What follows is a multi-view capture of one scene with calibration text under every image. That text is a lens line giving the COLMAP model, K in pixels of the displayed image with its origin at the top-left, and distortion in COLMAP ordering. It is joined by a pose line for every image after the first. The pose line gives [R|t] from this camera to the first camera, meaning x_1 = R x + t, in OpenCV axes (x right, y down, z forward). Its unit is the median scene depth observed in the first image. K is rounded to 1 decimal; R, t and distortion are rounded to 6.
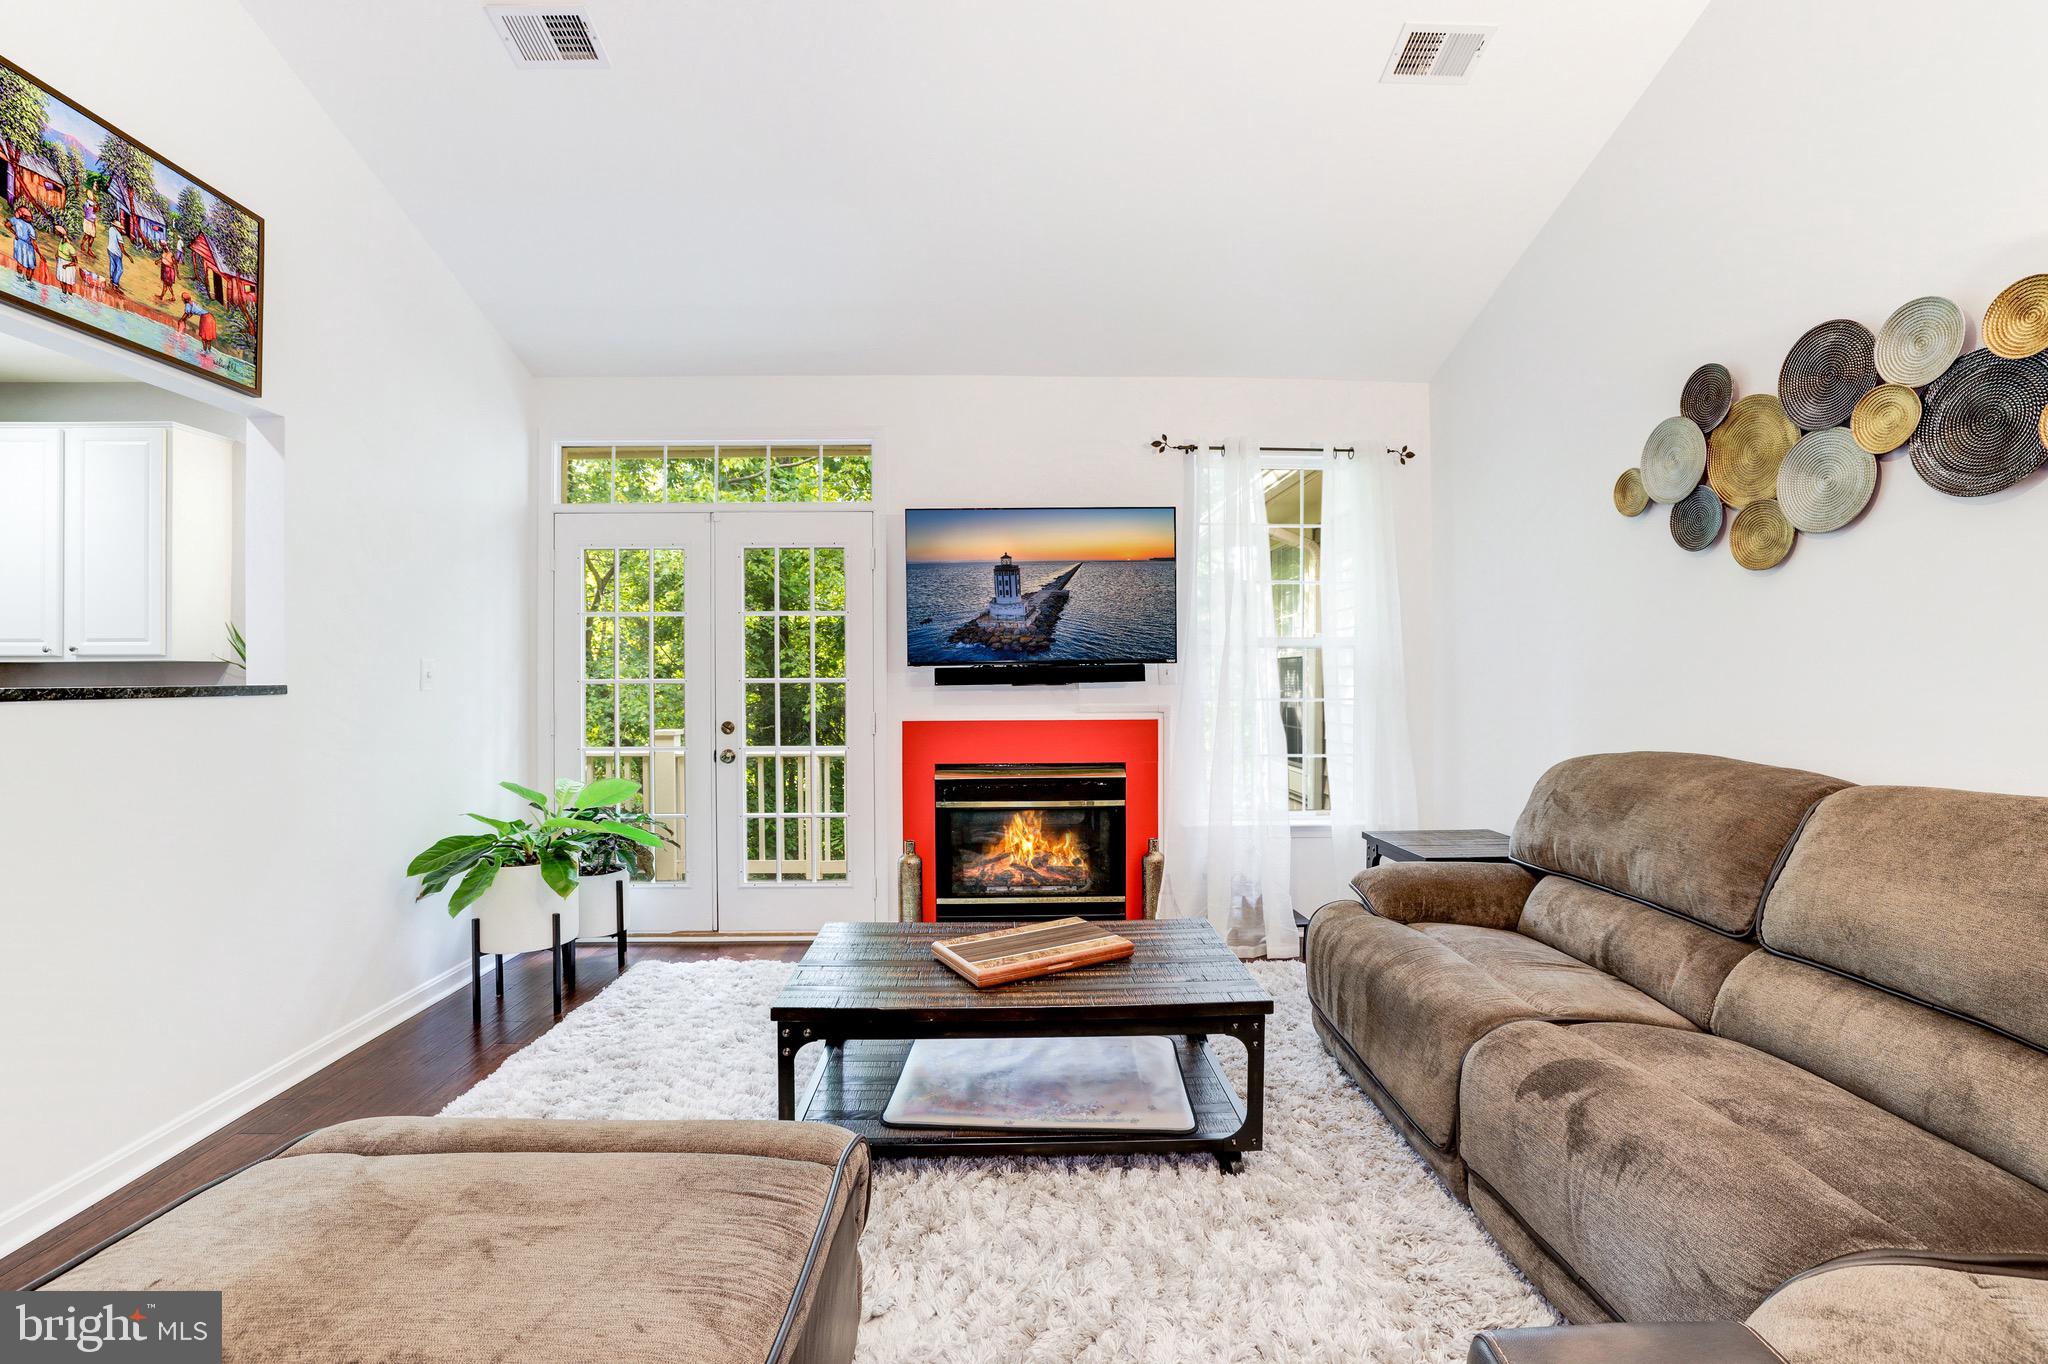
lens RADIAL K [[881.4, 0, 1028.5], [0, 881.4, 672.2], [0, 0, 1]] dist [-0.038103, 0.012174]
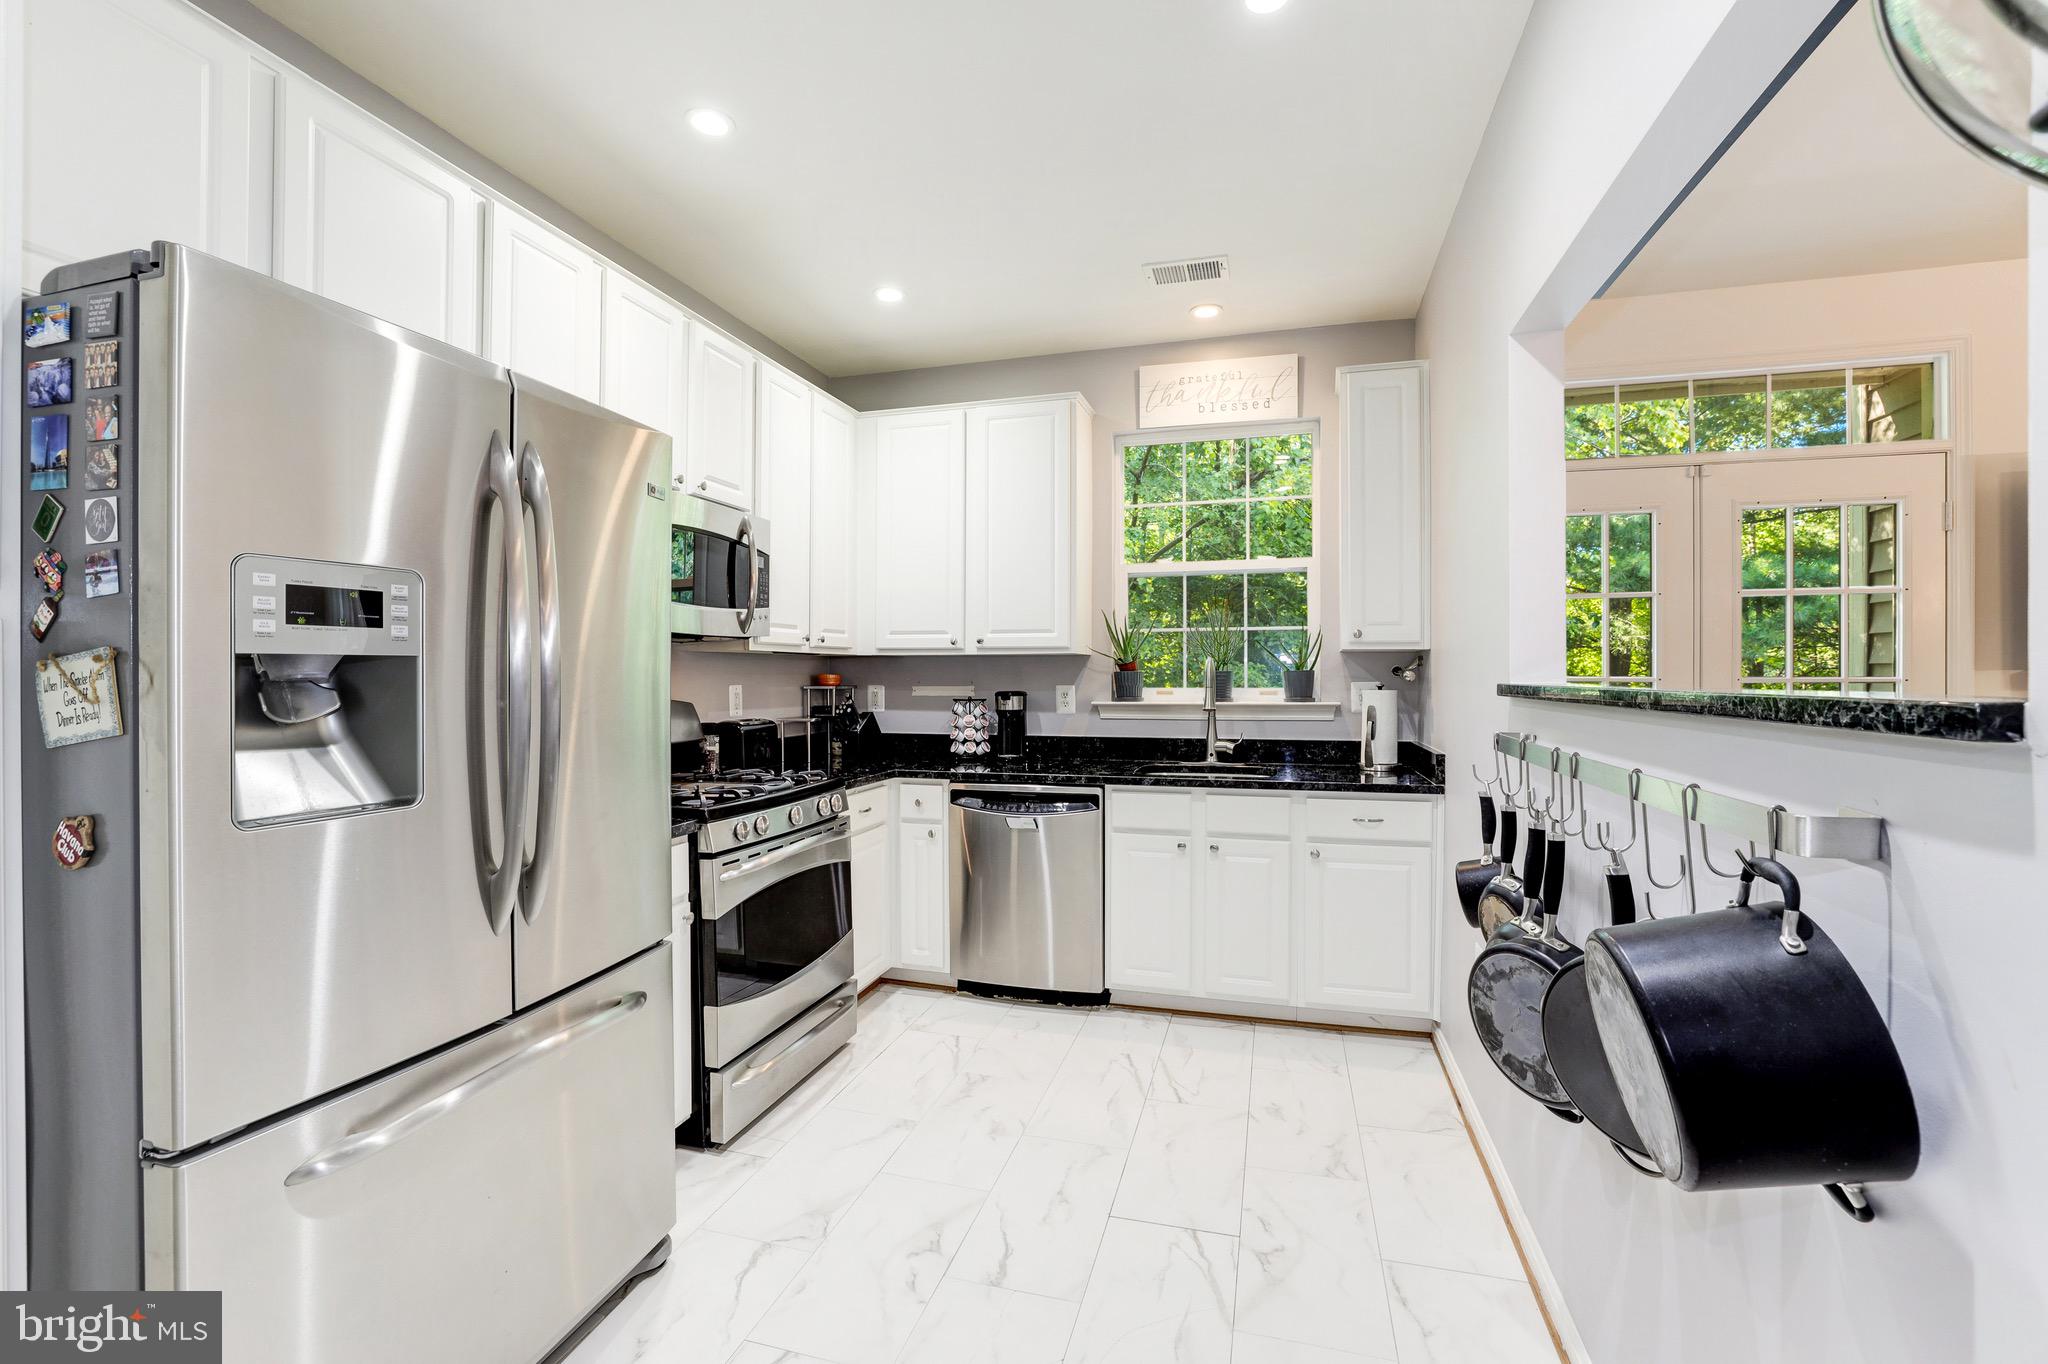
lens RADIAL K [[881.5, 0, 1030.8], [0, 881.5, 673.0], [0, 0, 1]] dist [-0.035636, 0.009631]
pose [[0.952894, 0.005164, -0.303258, -0.875065], [-0.003425, 0.999974, 0.006267, 0.004395], [0.303283, -0.004933, 0.952888, 0.084671]]
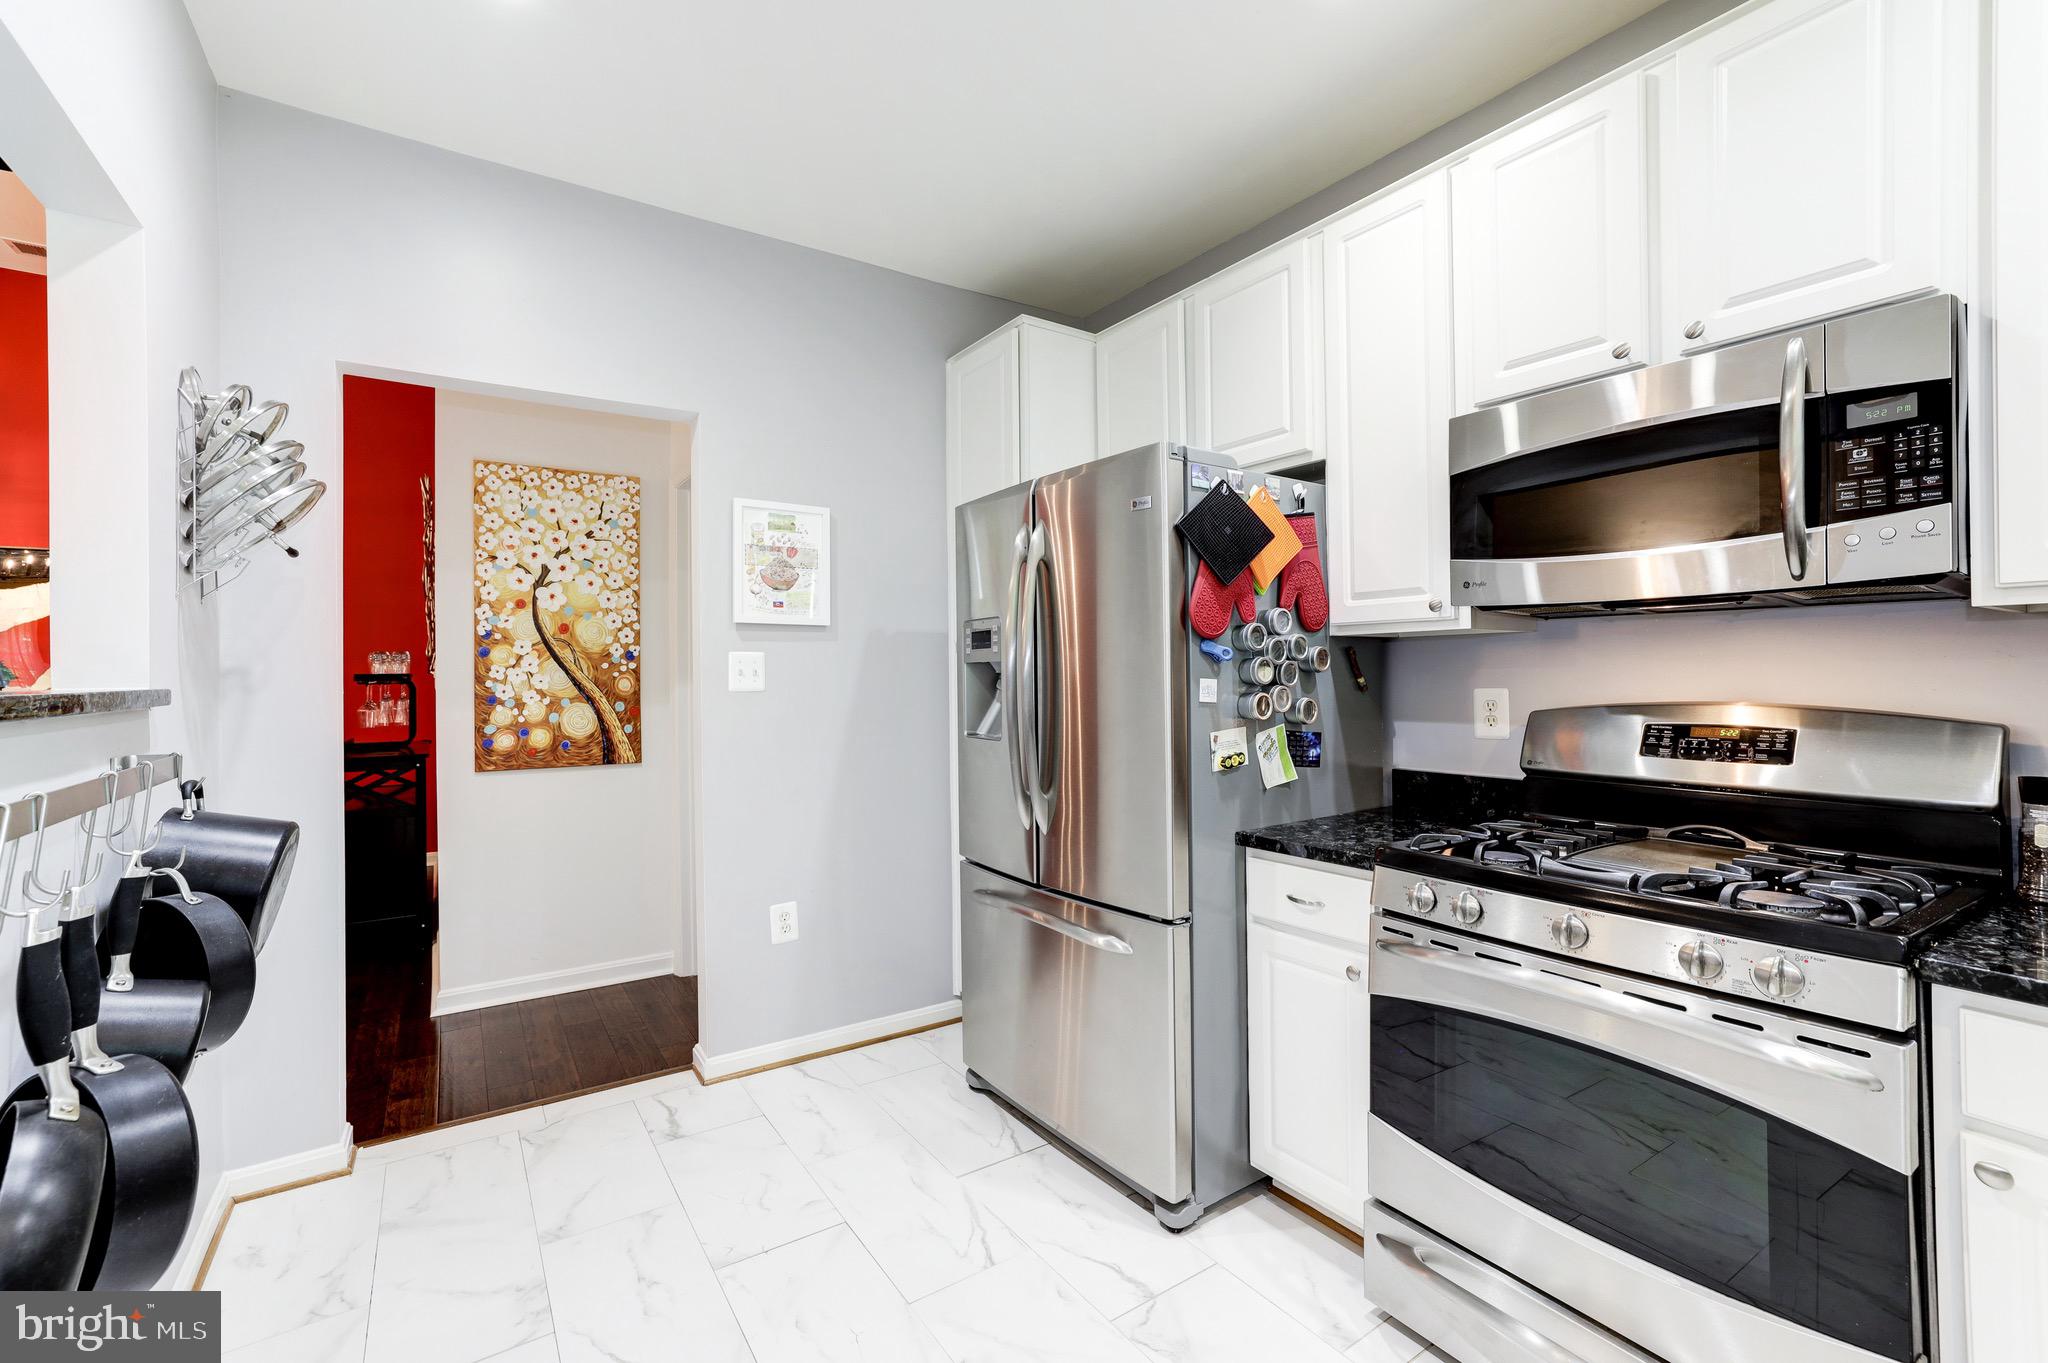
lens RADIAL K [[881.4, 0, 1044.7], [0, 881.4, 676.3], [0, 0, 1]] dist [-0.038103, 0.012174]
pose [[-0.838511, 0.012209, -0.544748, -0.880552], [0.014550, 0.999894, 0.000014, 0.013193], [0.544690, -0.007915, -0.838600, 1.044275]]
